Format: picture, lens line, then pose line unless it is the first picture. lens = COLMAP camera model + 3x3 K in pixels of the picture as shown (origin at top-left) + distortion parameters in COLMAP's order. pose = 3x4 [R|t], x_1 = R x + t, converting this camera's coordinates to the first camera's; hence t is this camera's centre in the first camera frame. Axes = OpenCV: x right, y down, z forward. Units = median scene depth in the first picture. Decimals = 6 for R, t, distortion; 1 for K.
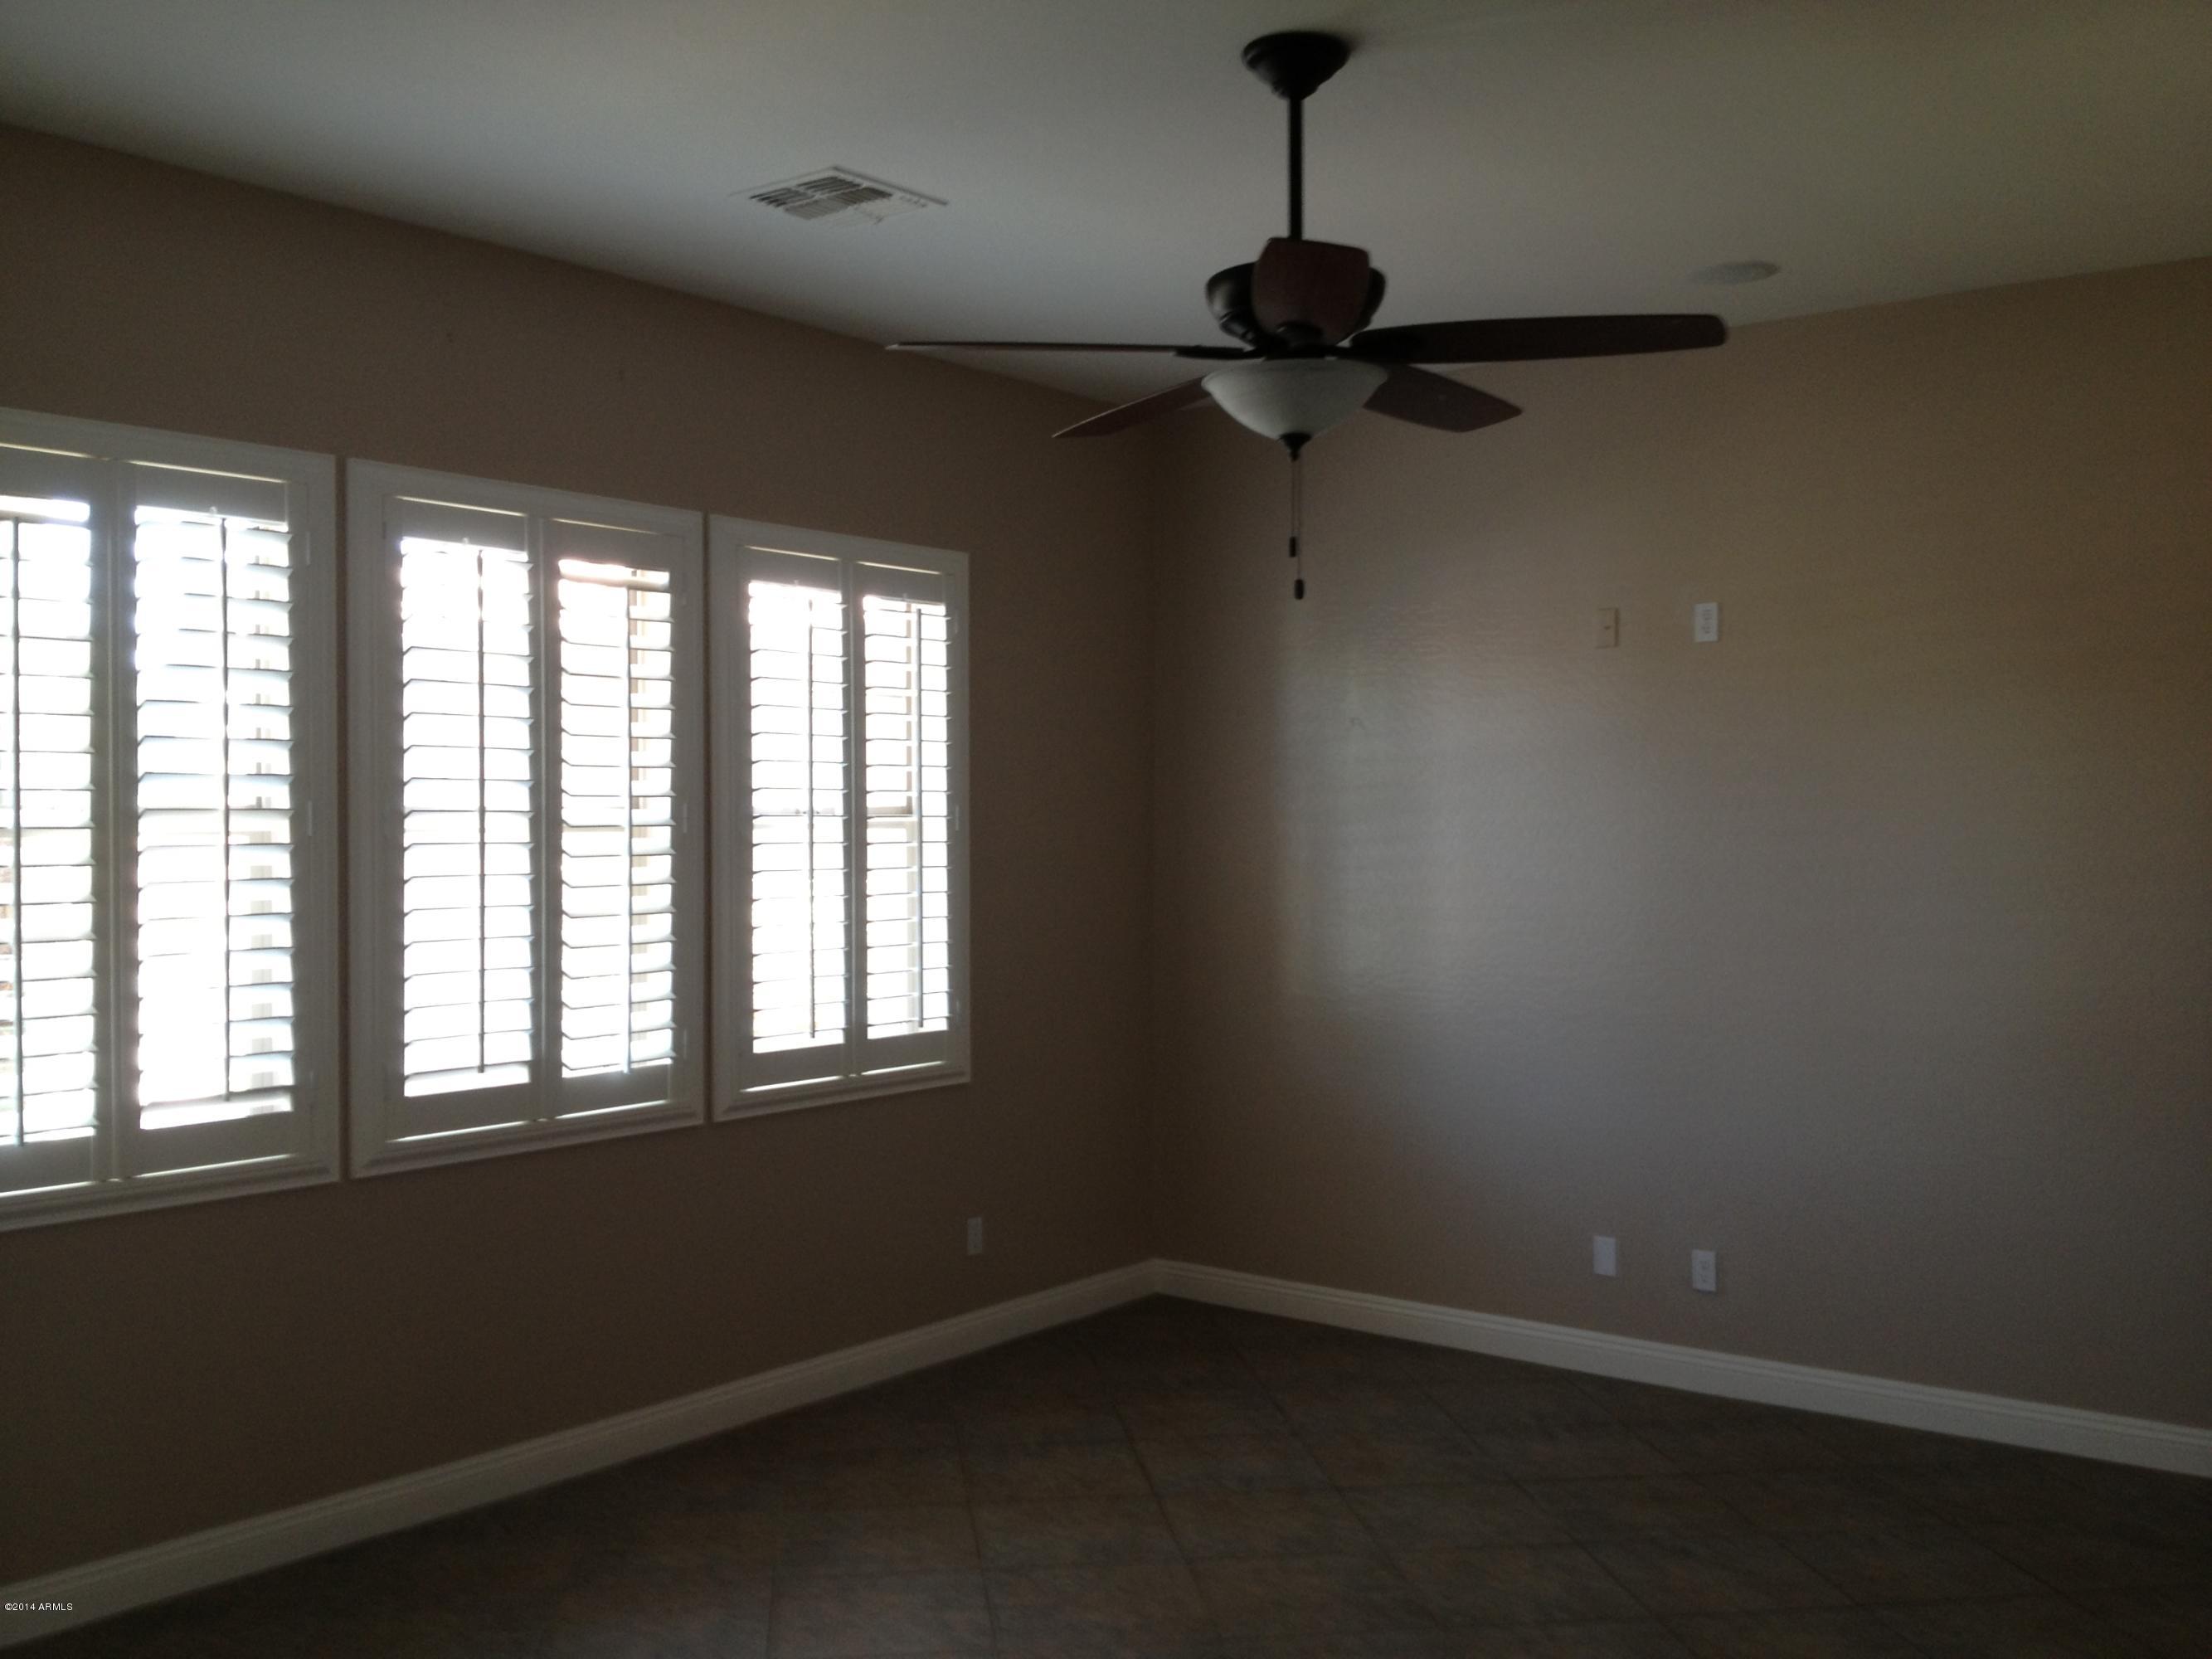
lens RADIAL K [[2280.3, 0, 1106.0], [0, 2280.3, 829.5], [0, 0, 1]] dist [0.004454, -0.525967]
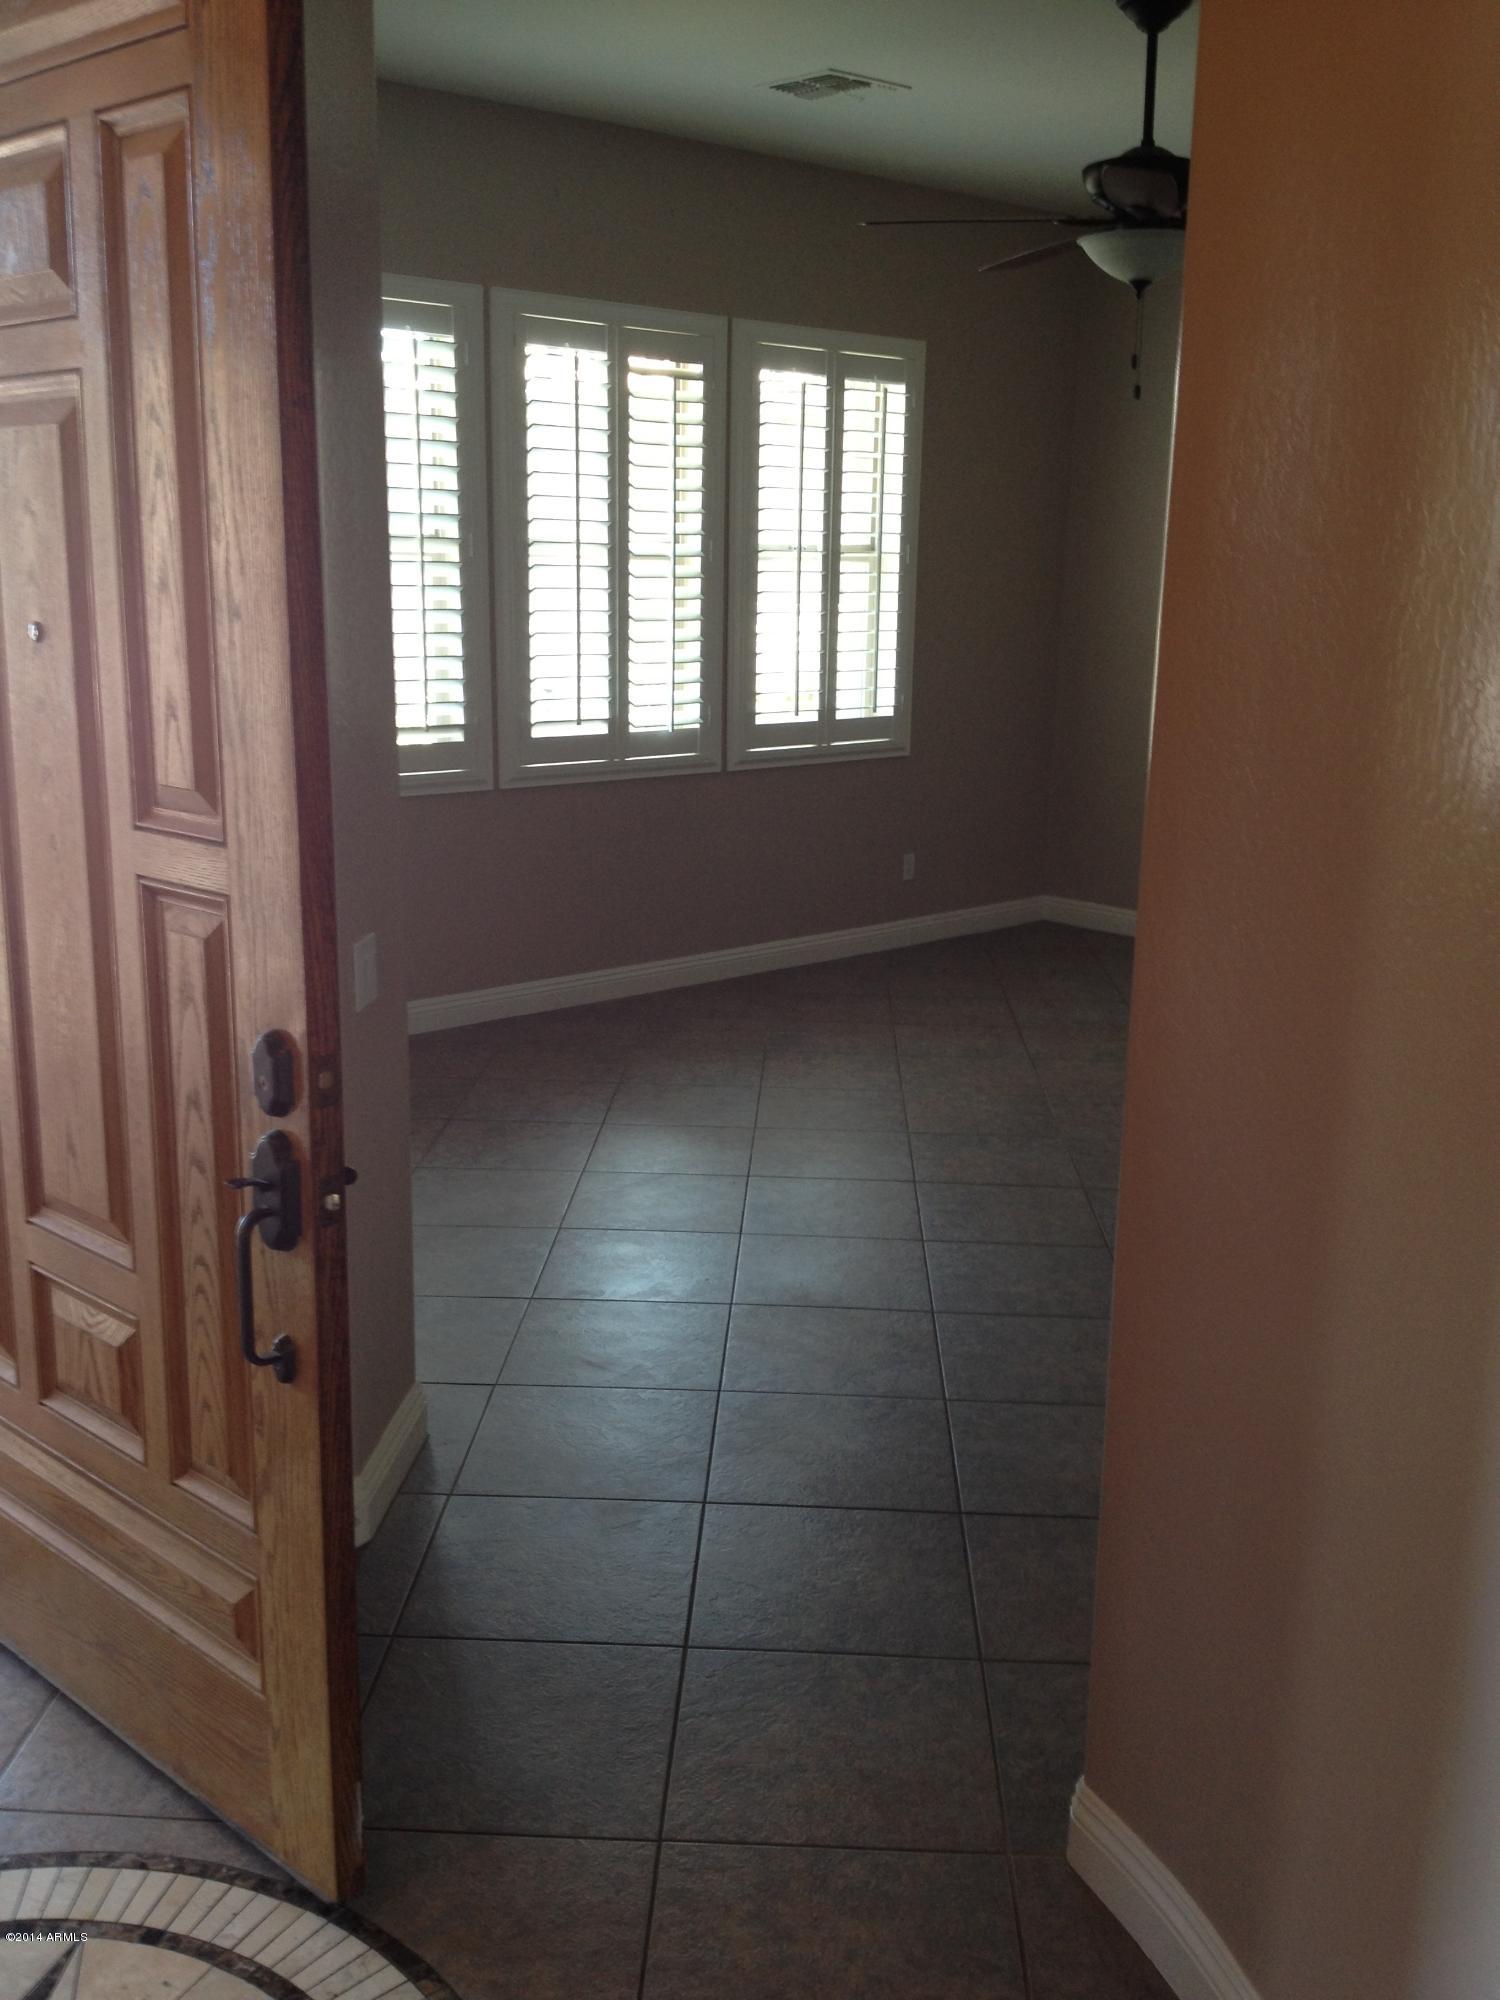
lens RADIAL K [[1915.4, 0, 761.4], [0, 1915.4, 1011.4], [0, 0, 1]] dist [0.160453, -0.381679]
pose [[0.989454, 0.054392, -0.134246, 0.020484], [-0.022628, 0.973481, 0.227644, -0.000352], [0.143068, -0.222206, 0.964446, -0.203147]]
